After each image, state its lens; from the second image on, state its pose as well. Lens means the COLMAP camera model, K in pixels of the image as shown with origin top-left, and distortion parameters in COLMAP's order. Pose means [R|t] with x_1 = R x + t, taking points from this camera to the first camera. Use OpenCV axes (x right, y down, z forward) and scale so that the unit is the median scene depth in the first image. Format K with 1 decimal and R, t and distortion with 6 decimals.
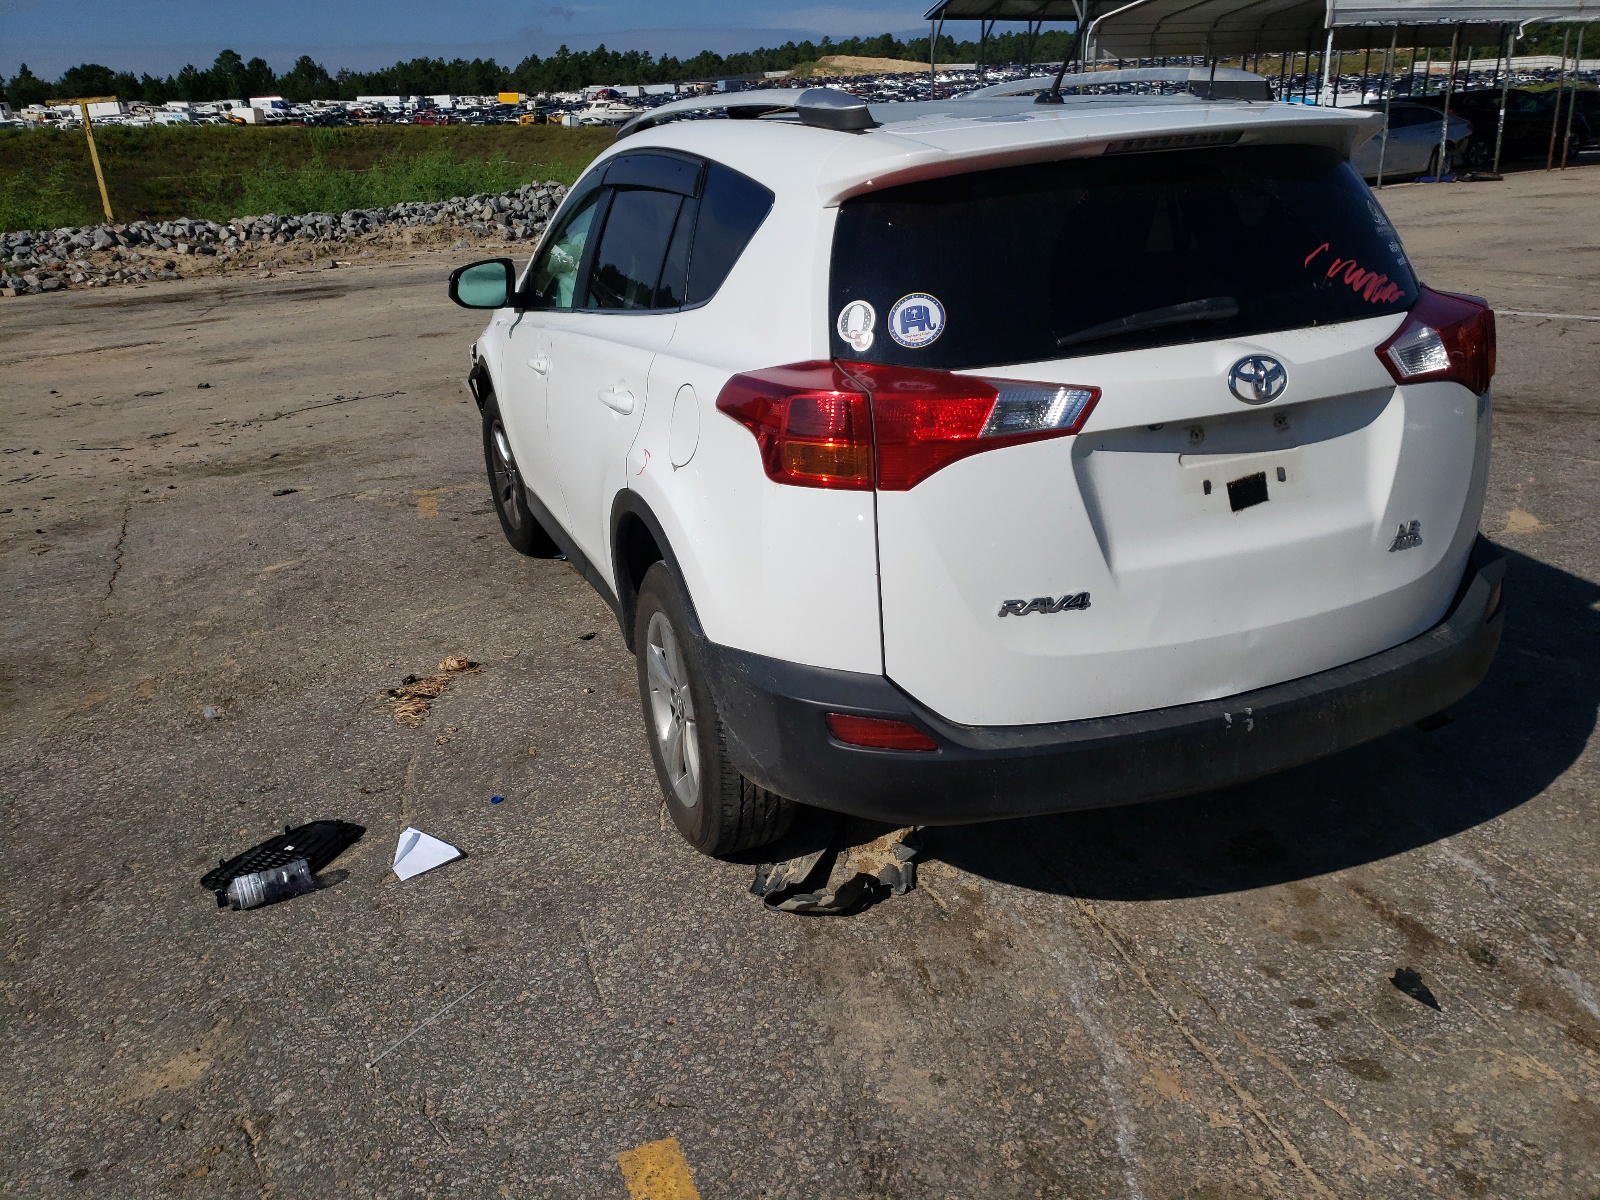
lens RADIAL K [[1200.3, 0, 800.0], [0, 1200.3, 600.0], [0, 0, 1]] dist [-0.006633, 0.004817]
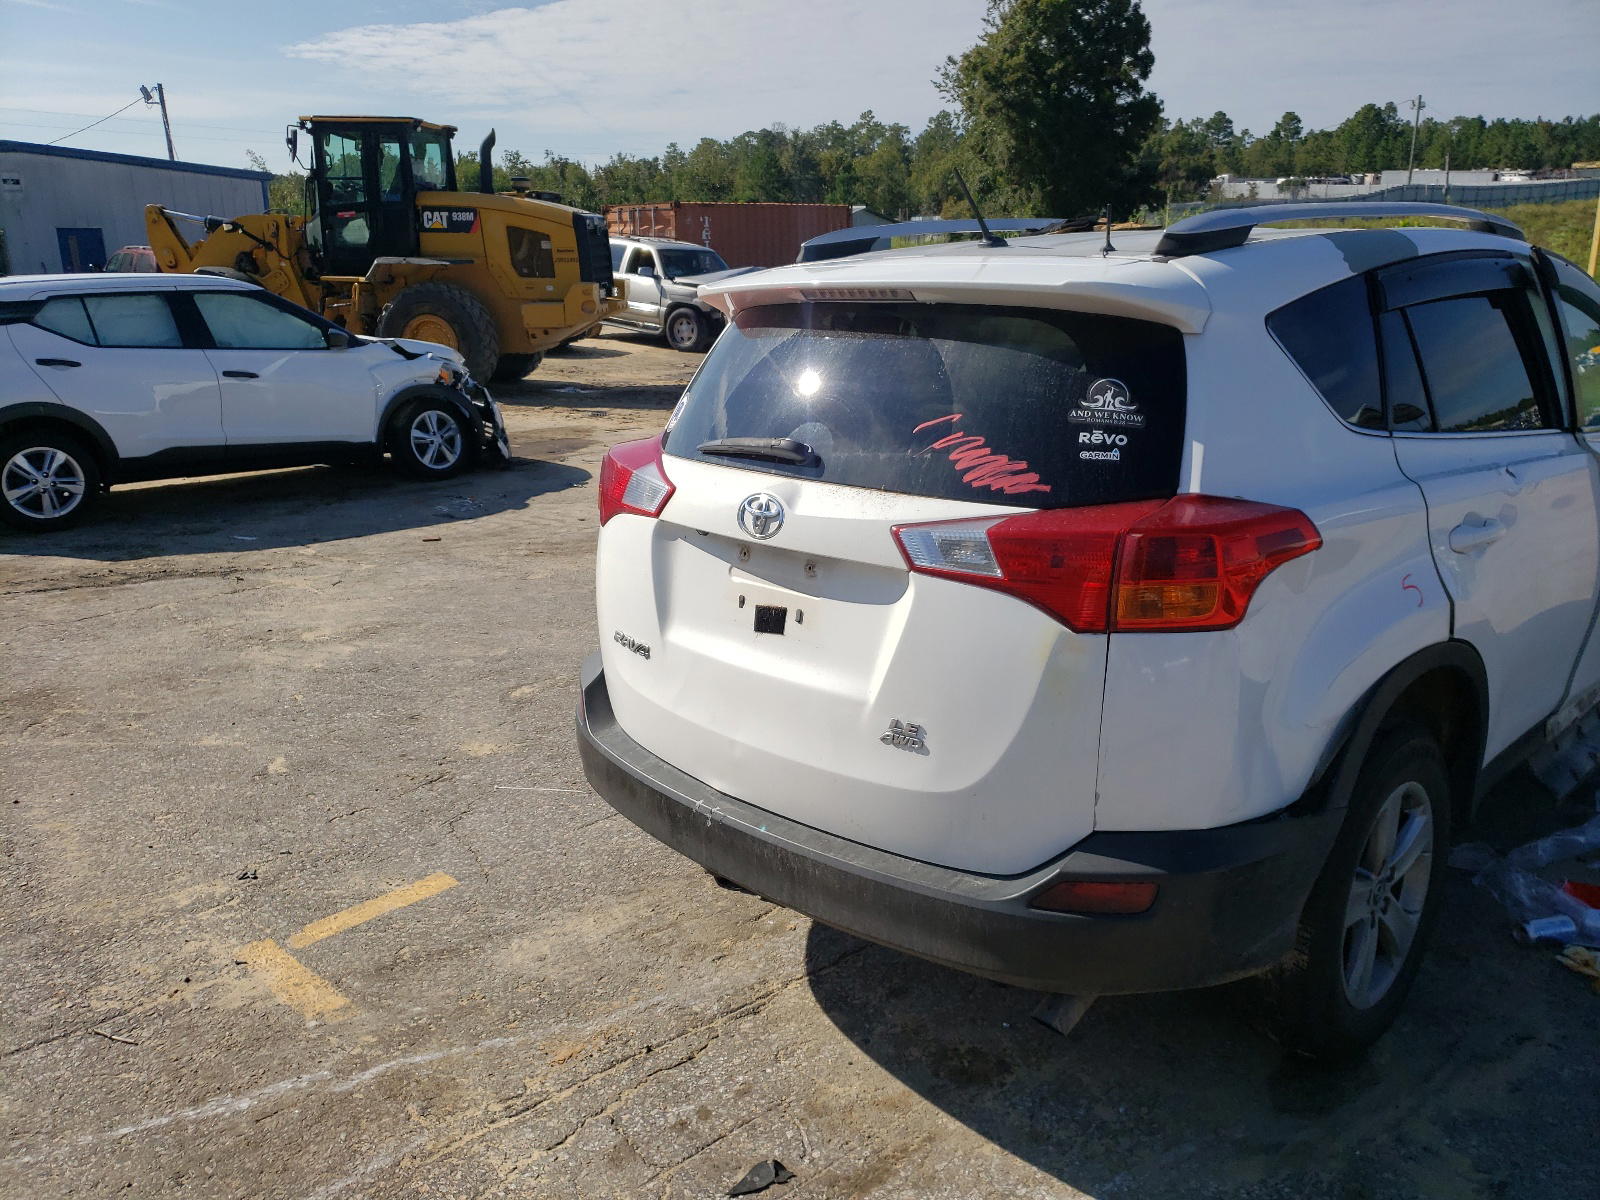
lens RADIAL K [[1206.8, 0, 800.0], [0, 1206.8, 600.0], [0, 0, 1]] dist [0.010252, 0.003439]
pose [[0.451278, 0.302703, -0.839475, 1.238503], [-0.331439, 0.930276, 0.157273, -0.275231], [0.828551, 0.207261, 0.520141, 0.448707]]
